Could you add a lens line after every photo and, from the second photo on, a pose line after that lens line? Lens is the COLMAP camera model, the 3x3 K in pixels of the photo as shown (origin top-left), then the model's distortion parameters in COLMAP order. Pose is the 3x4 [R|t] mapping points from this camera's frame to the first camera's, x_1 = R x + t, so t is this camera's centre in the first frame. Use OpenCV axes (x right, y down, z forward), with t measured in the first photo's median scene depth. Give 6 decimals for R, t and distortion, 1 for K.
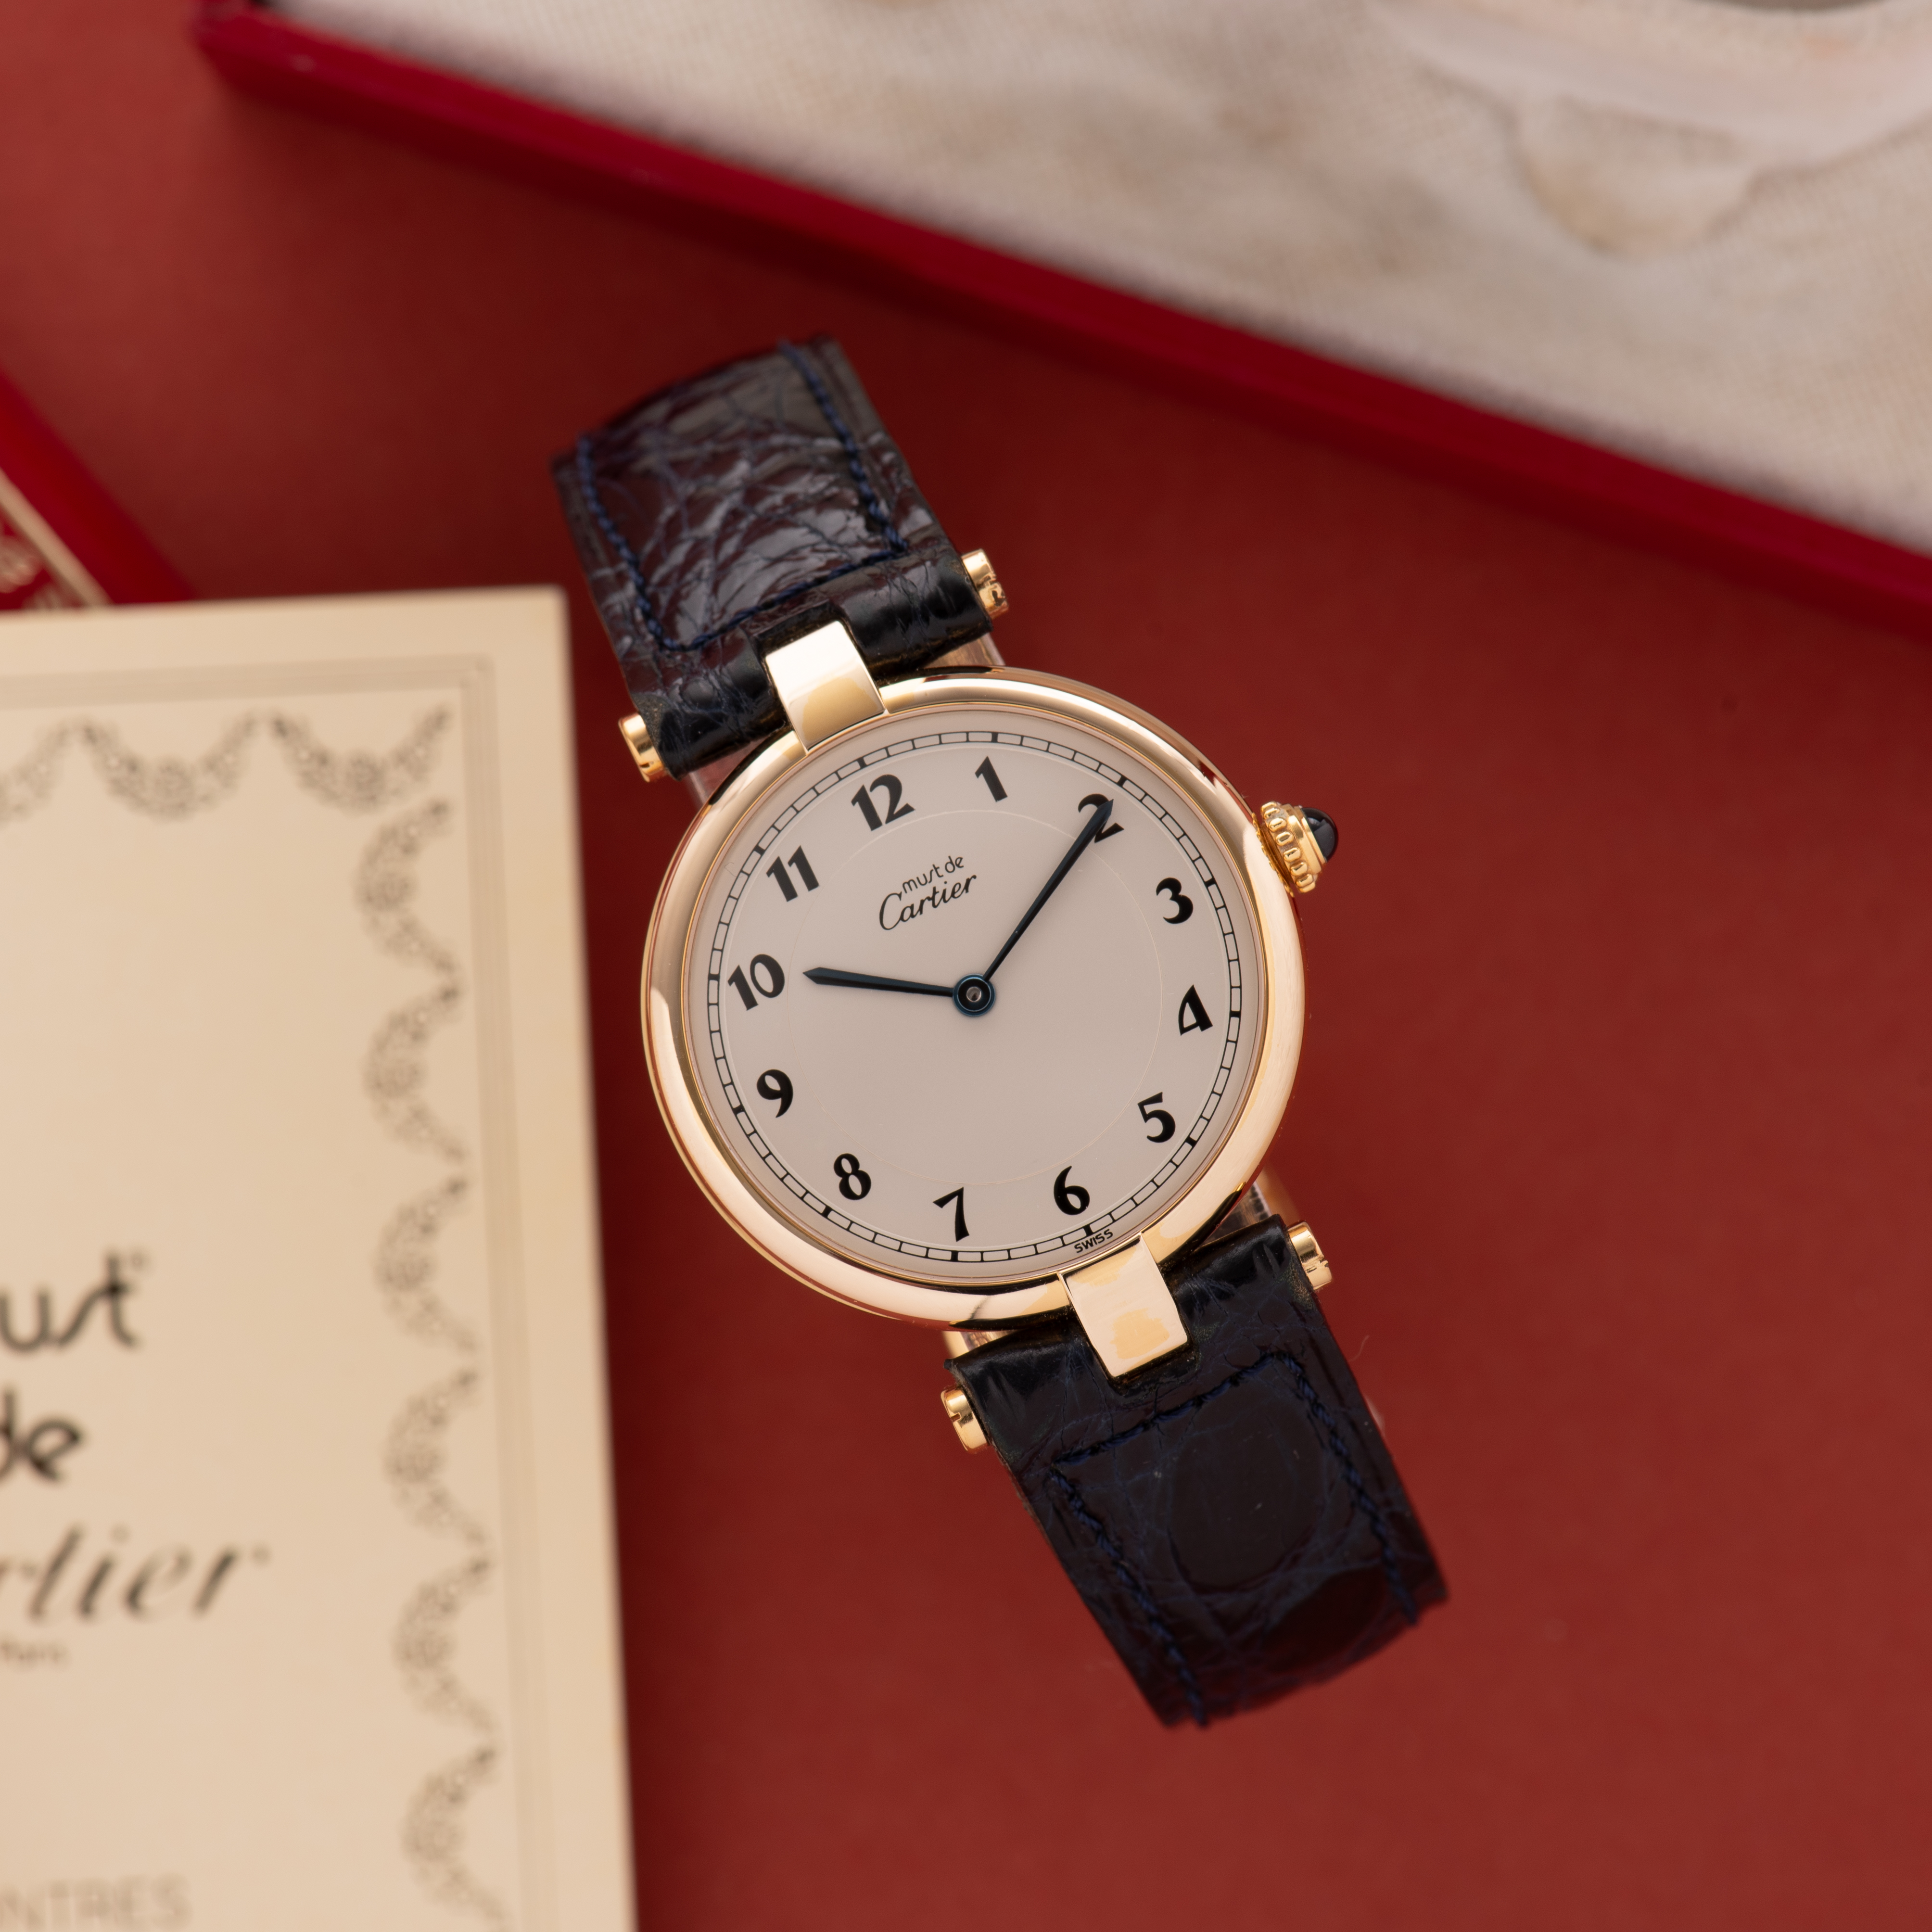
lens RADIAL K [[14026.0, 0, 966.0], [0, 14026.0, 966.0], [0, 0, 1]] dist [-0.506232, 169.127820]
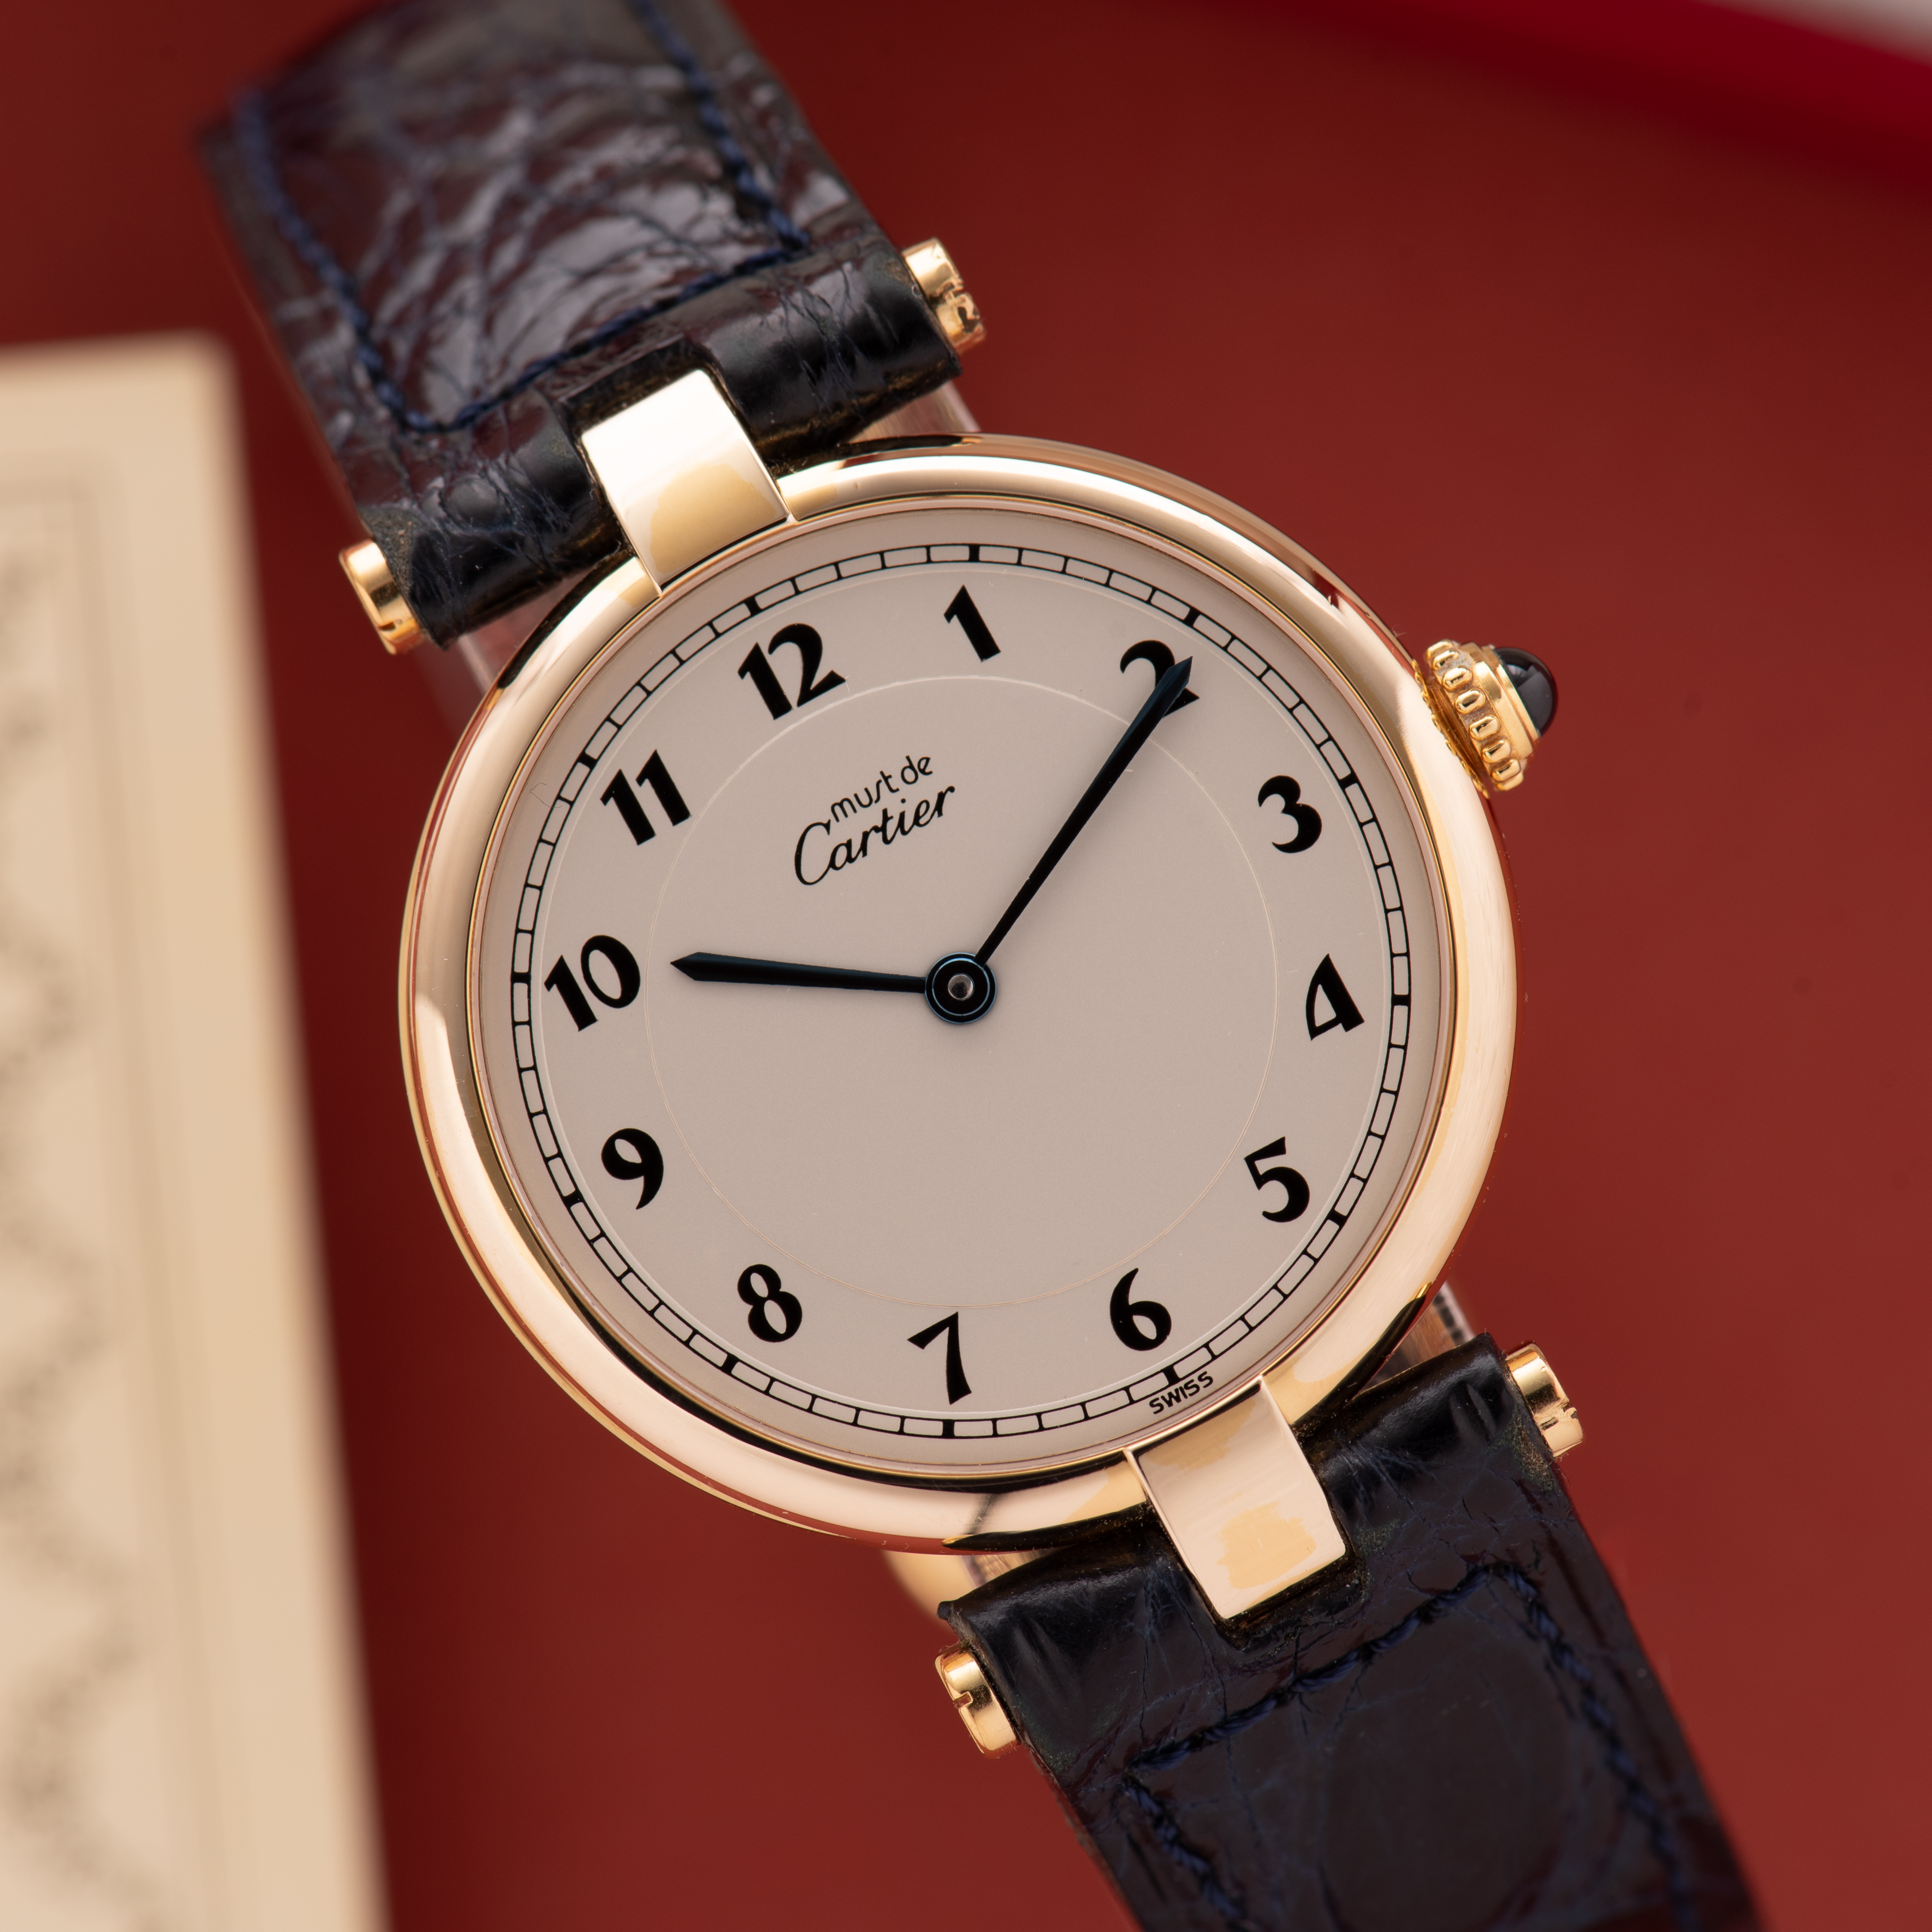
lens RADIAL K [[14026.0, 0, 966.0], [0, 14026.0, 966.0], [0, 0, 1]] dist [-0.506232, 169.127820]
pose [[0.998388, -0.045533, 0.033895, -0.019252], [0.045231, 0.998930, 0.009625, -0.004559], [-0.034297, -0.008077, 0.999379, 0.405718]]
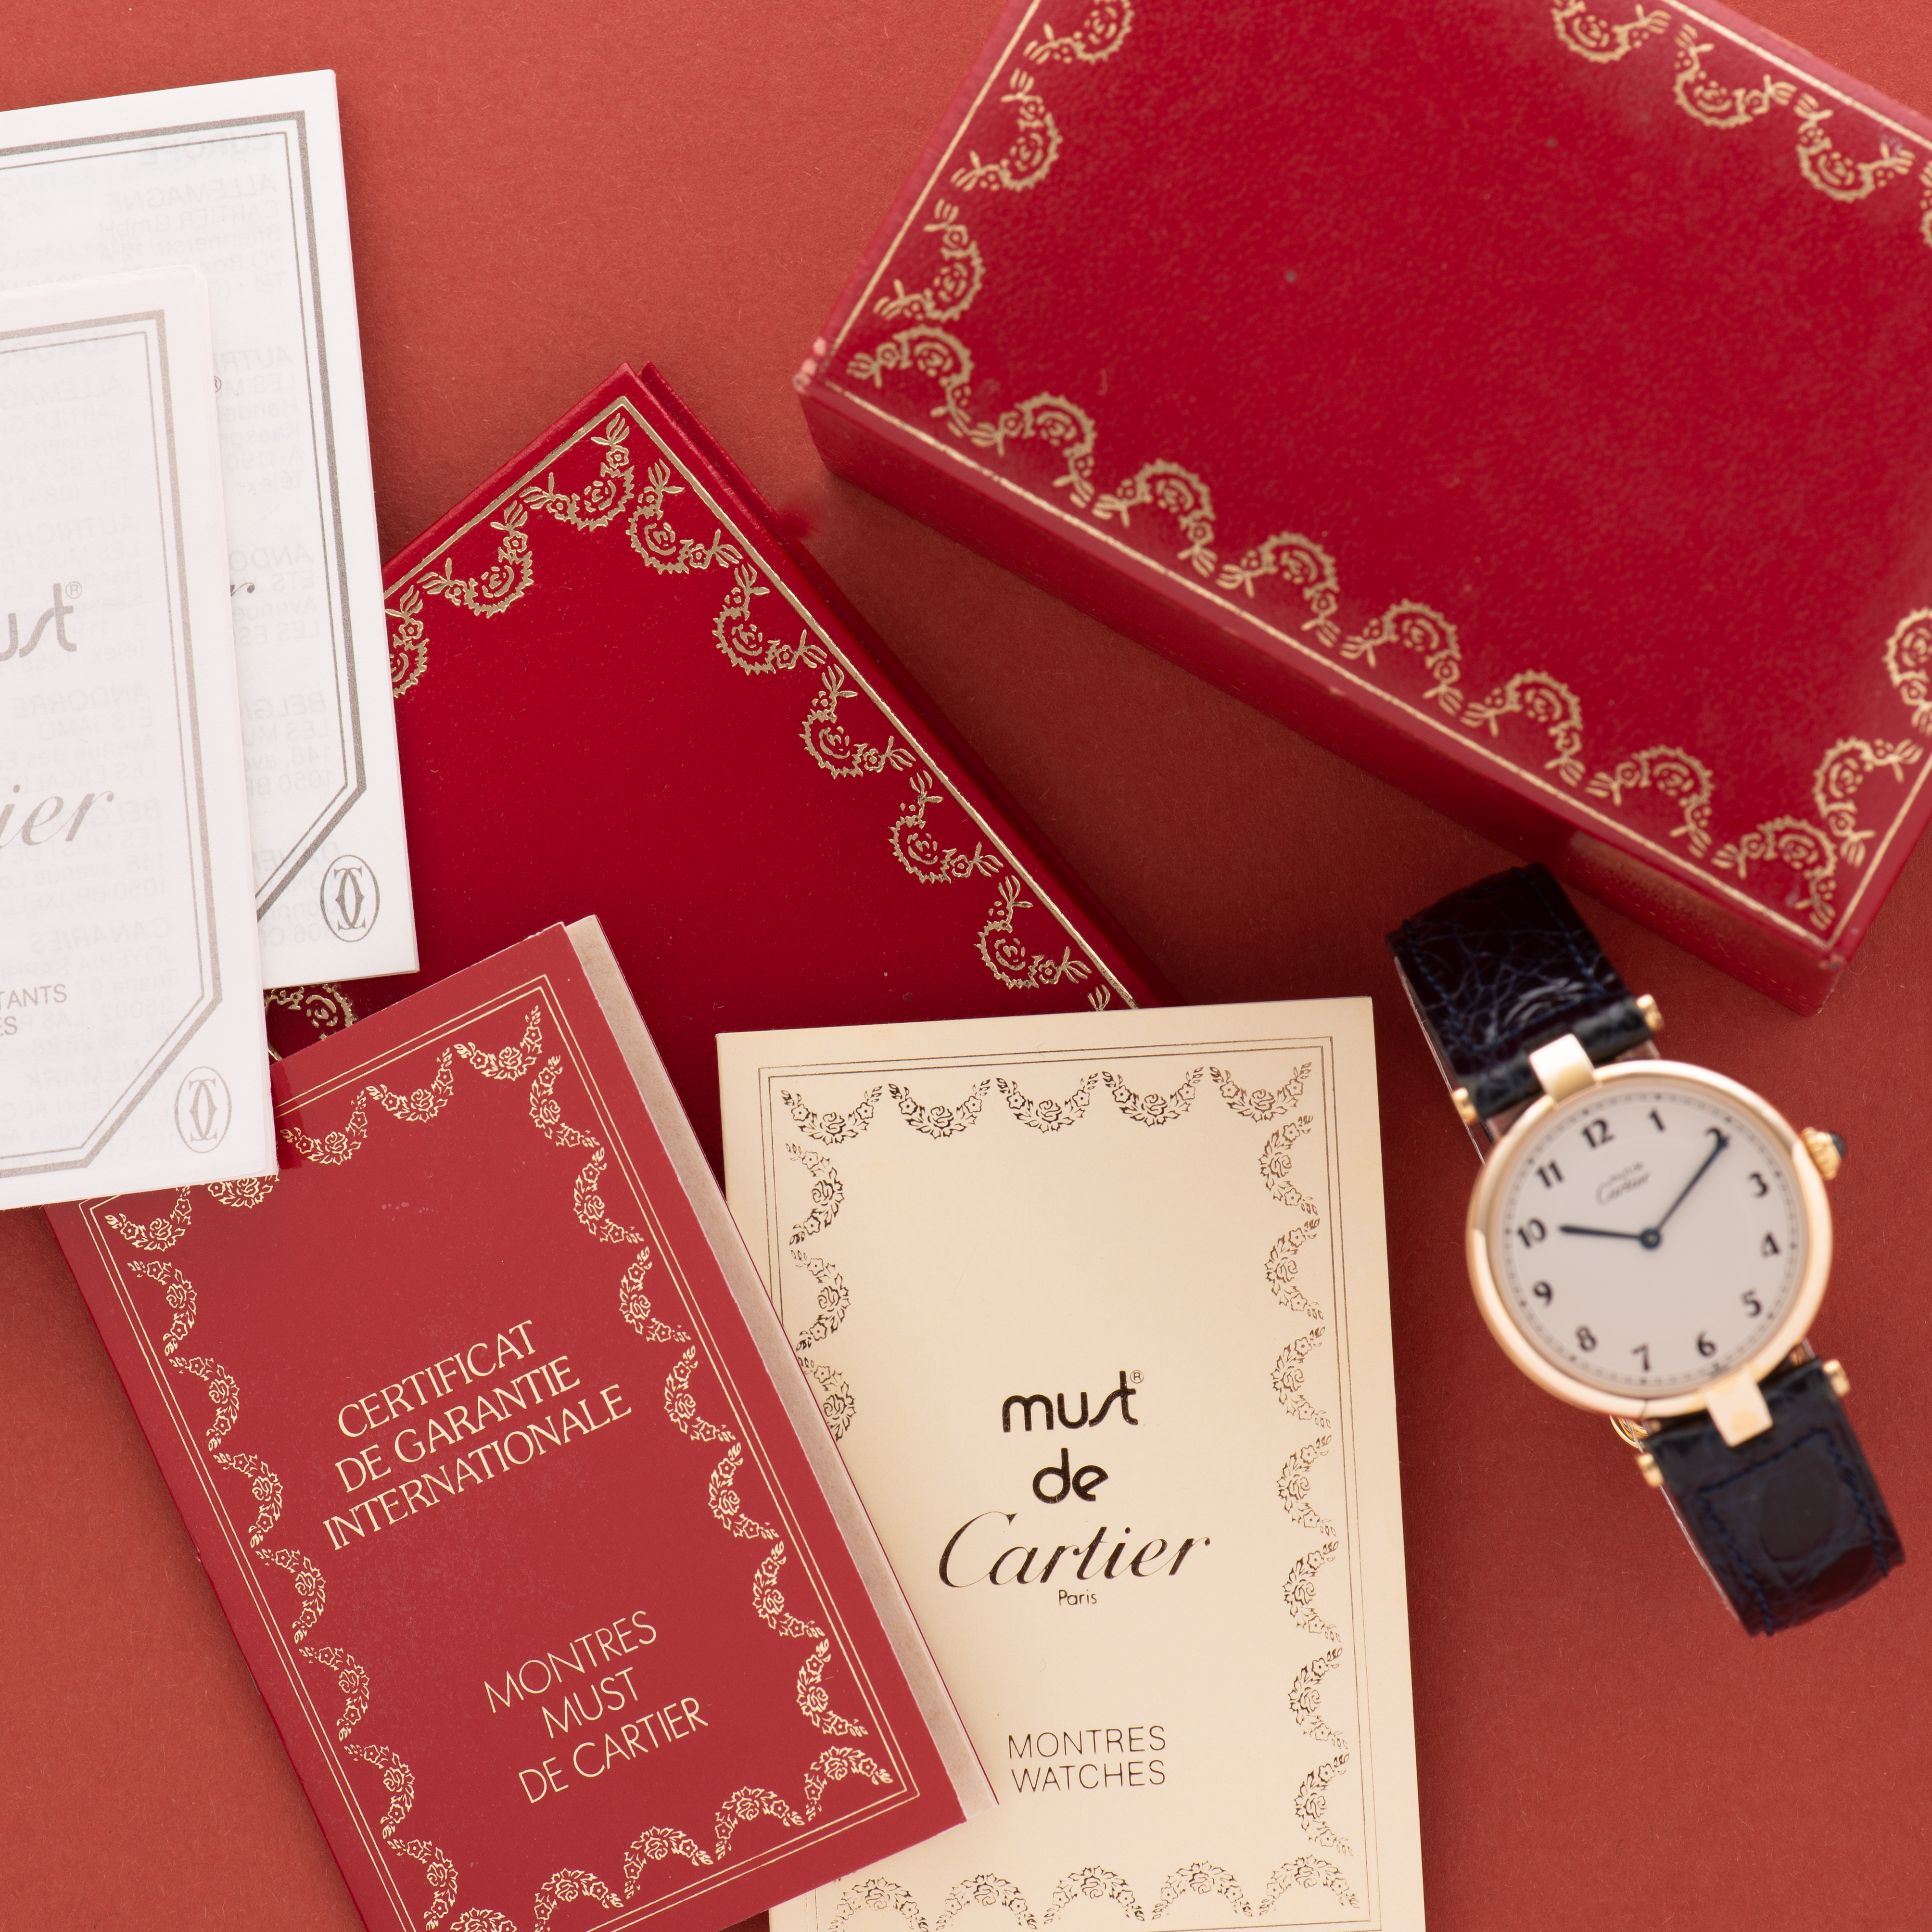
lens RADIAL K [[14026.0, 0, 966.0], [0, 14026.0, 966.0], [0, 0, 1]] dist [-0.506232, 169.127820]
pose [[0.999653, -0.018944, 0.018278, -0.121527], [0.018663, 0.999706, 0.015453, -0.063420], [-0.018565, -0.015107, 0.999714, -0.829706]]
